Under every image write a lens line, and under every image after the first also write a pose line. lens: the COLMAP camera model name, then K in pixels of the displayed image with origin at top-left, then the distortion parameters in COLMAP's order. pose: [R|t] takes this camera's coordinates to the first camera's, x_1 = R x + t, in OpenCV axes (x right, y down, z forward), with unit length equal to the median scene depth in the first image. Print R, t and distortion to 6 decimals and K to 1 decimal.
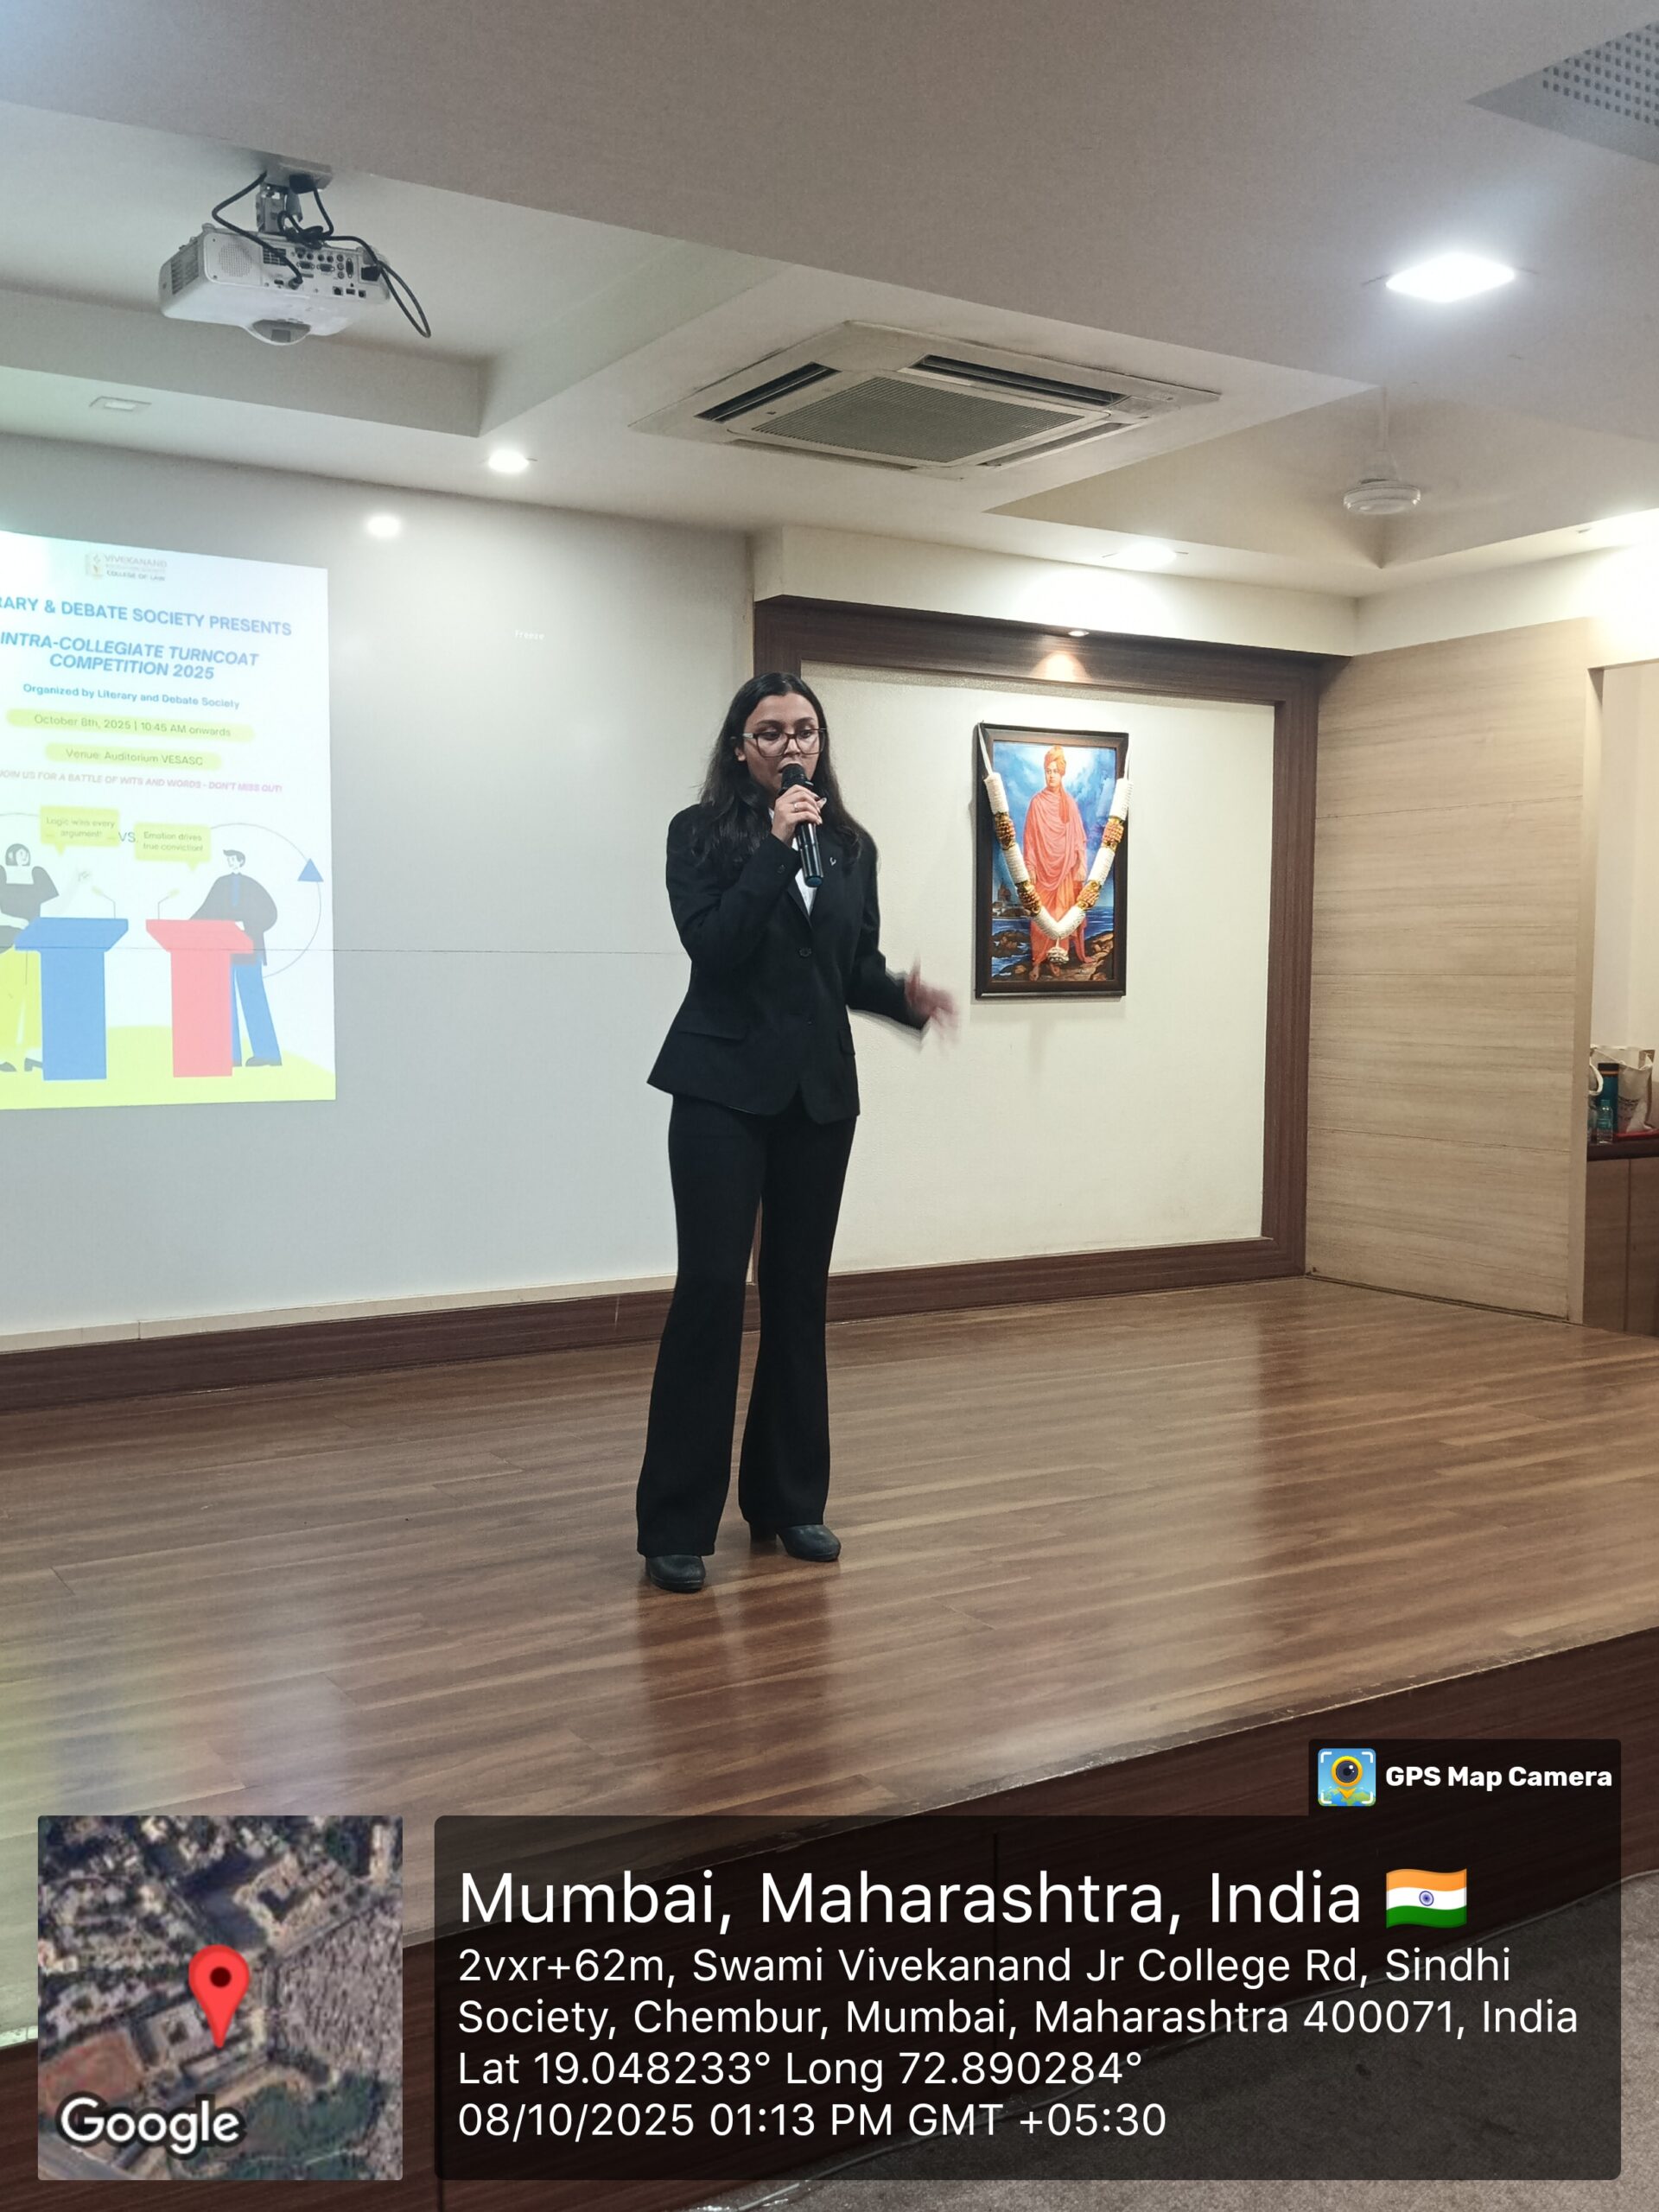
lens RADIAL K [[2079.6, 0, 835.0], [0, 2079.6, 1110.7], [0, 0, 1]] dist [0.036520, -0.008898]
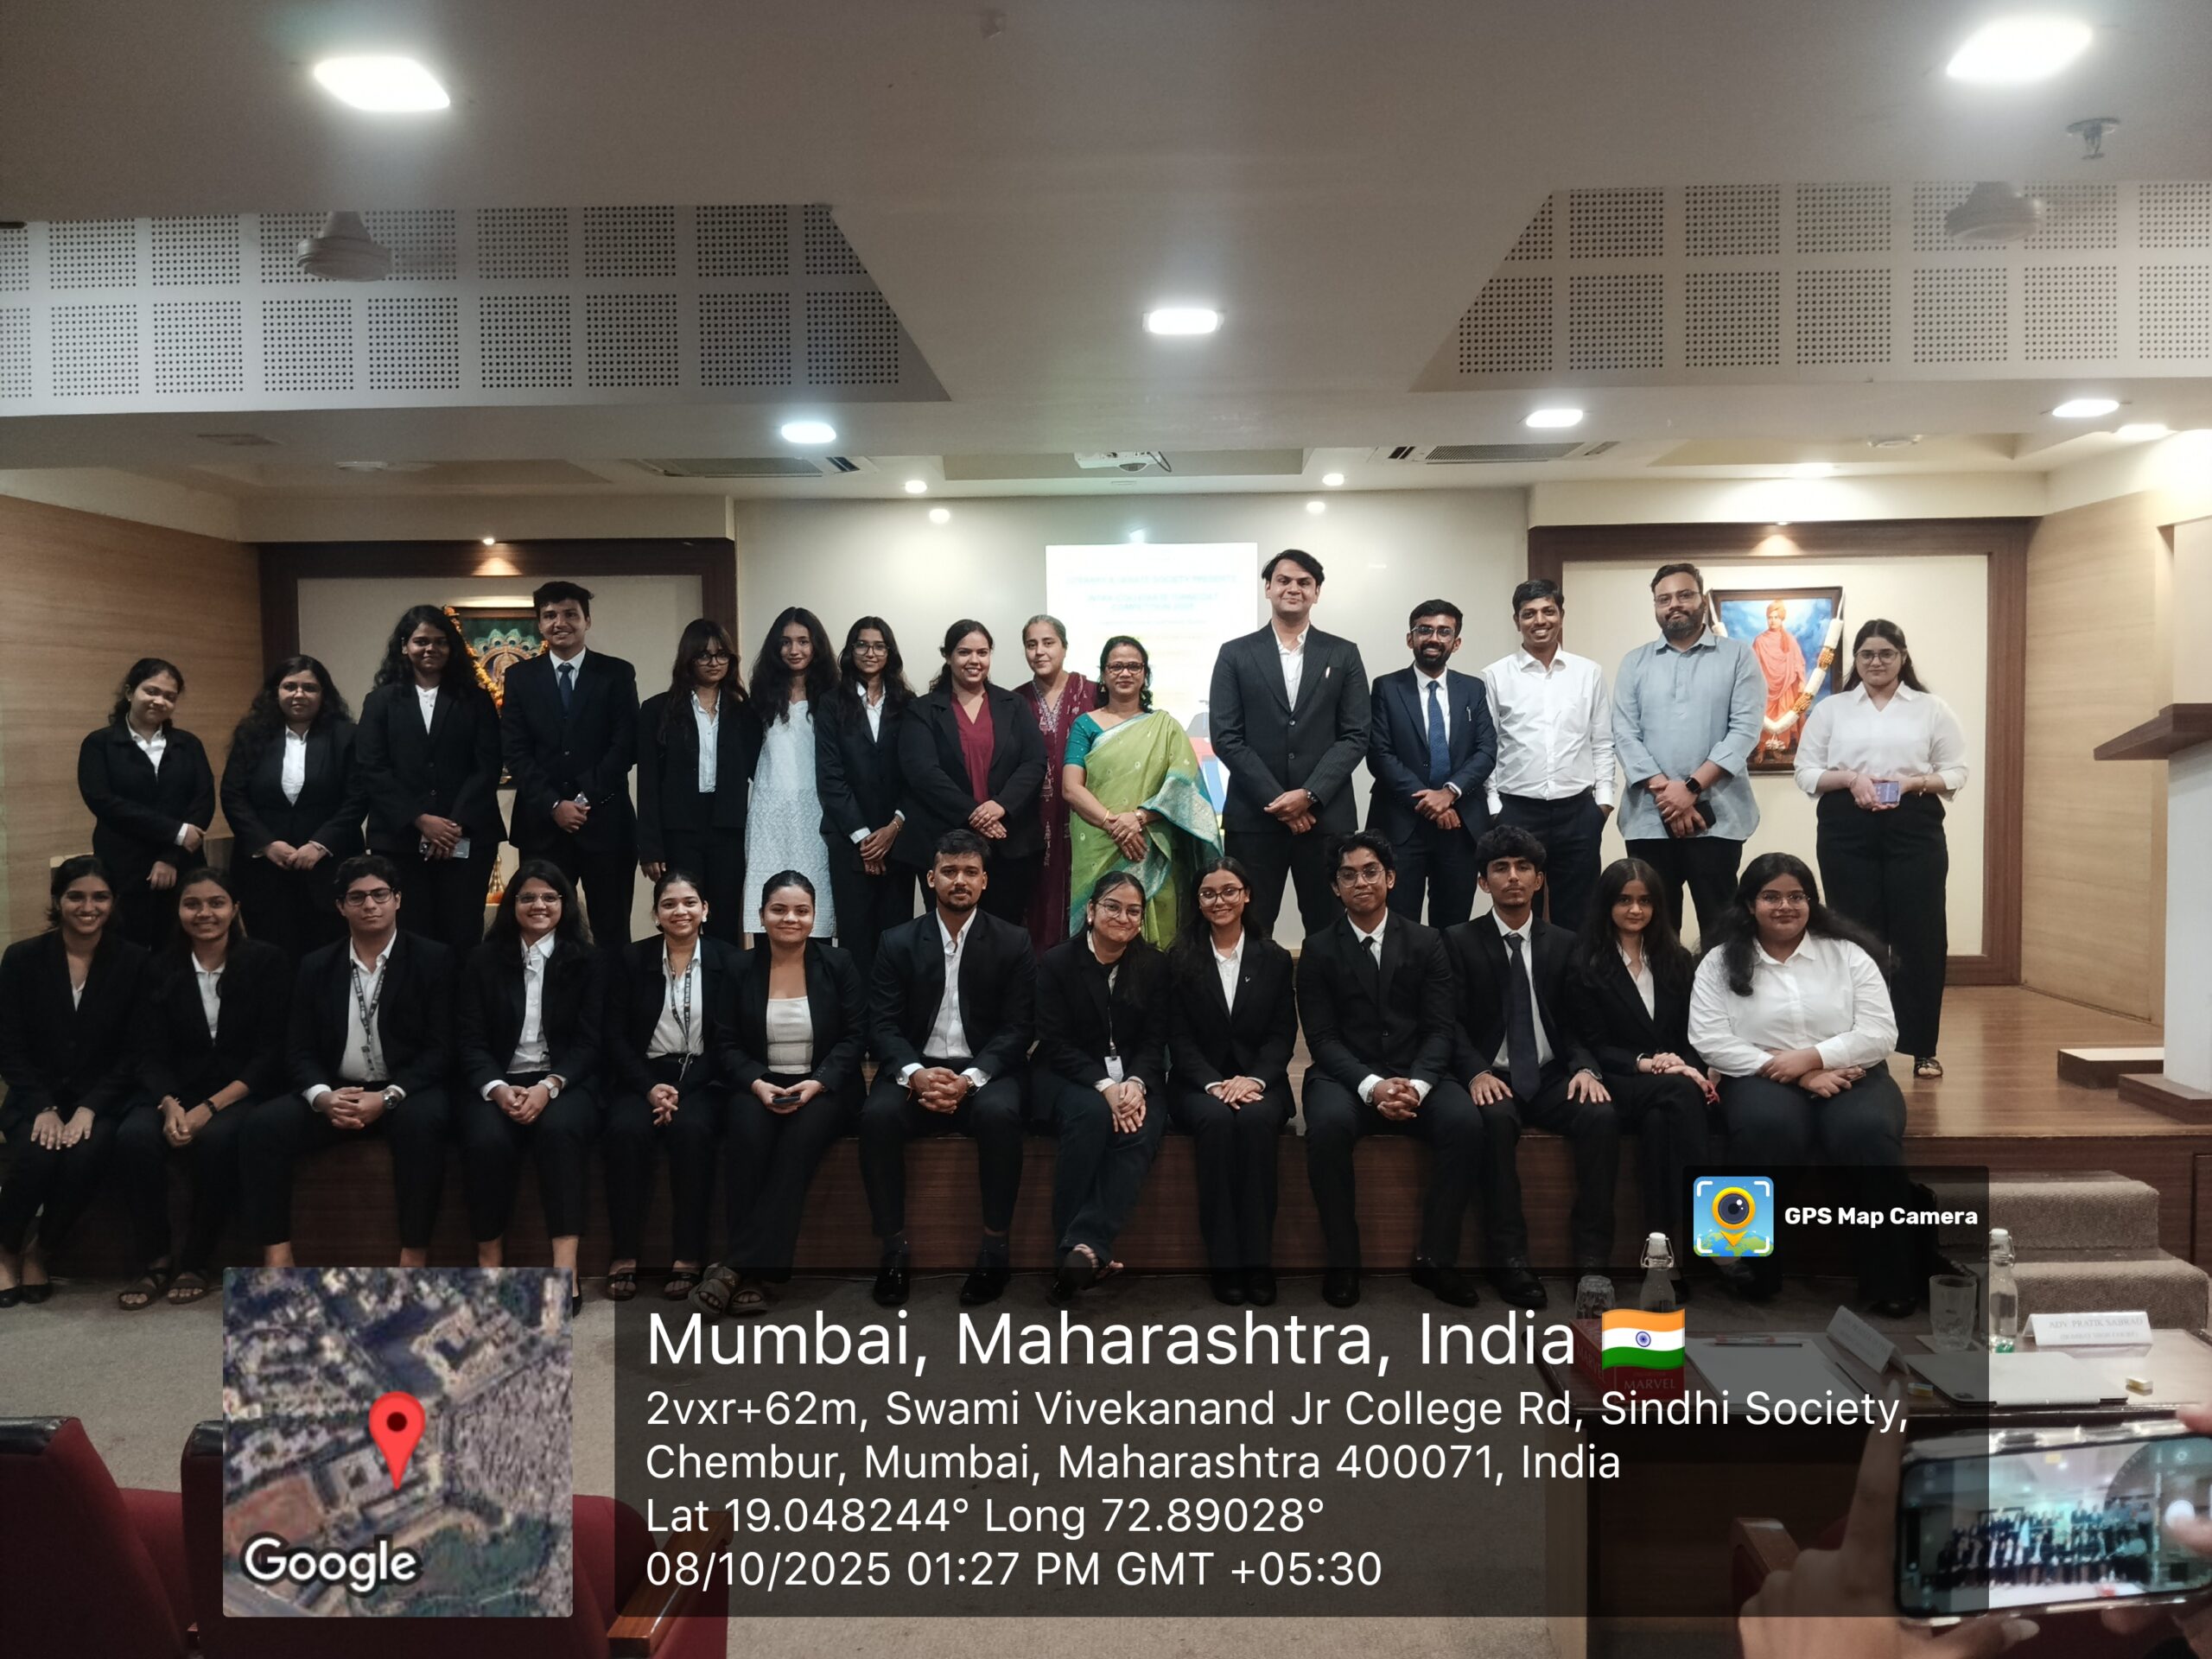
lens RADIAL K [[1840.2, 0, 1106.0], [0, 1840.2, 829.5], [0, 0, 1]] dist [0.050057, -0.003819]
pose [[0.835617, 0.008391, -0.549249, 0.430951], [-0.022563, 0.999564, -0.019056, 0.018567], [0.548849, 0.028316, 0.835442, -0.326049]]
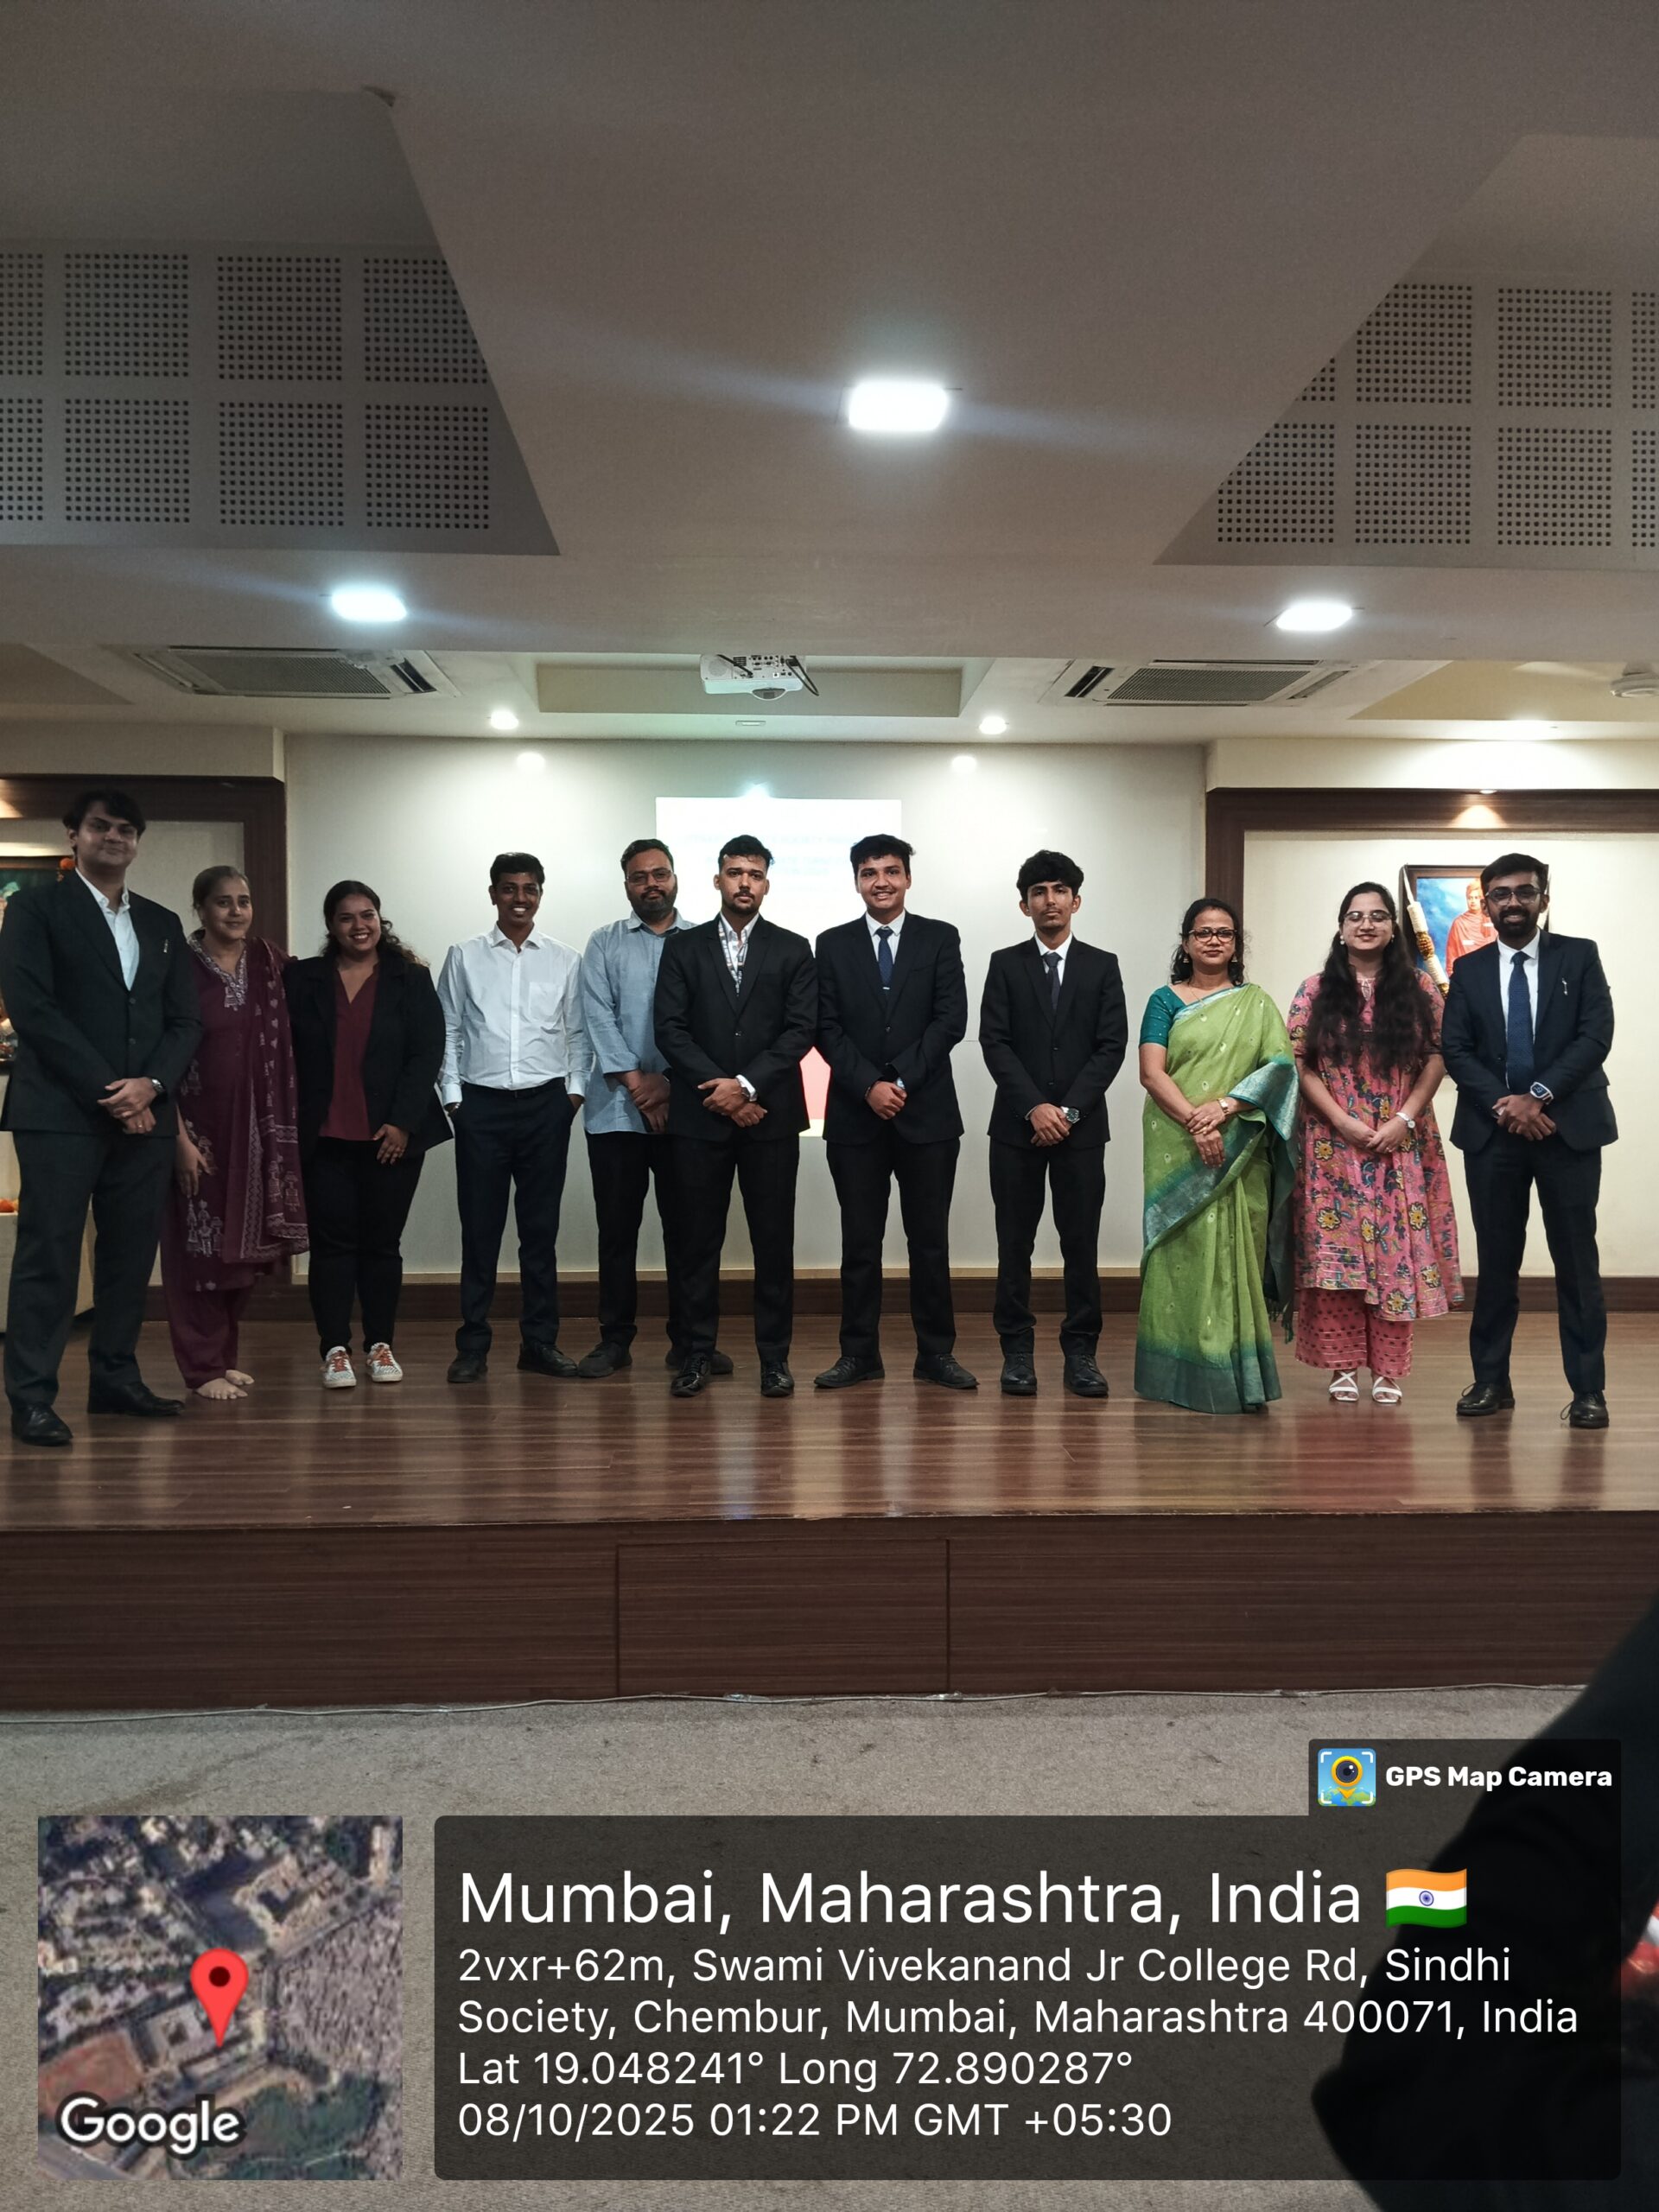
lens RADIAL K [[1840.2, 0, 826.8], [0, 1840.2, 1095.6], [0, 0, 1]] dist [0.050057, -0.003819]
pose [[0.875879, 0.007689, -0.482470, 0.311728], [-0.030950, 0.998709, -0.040272, 0.017189], [0.481538, 0.050206, 0.874986, -0.187389]]
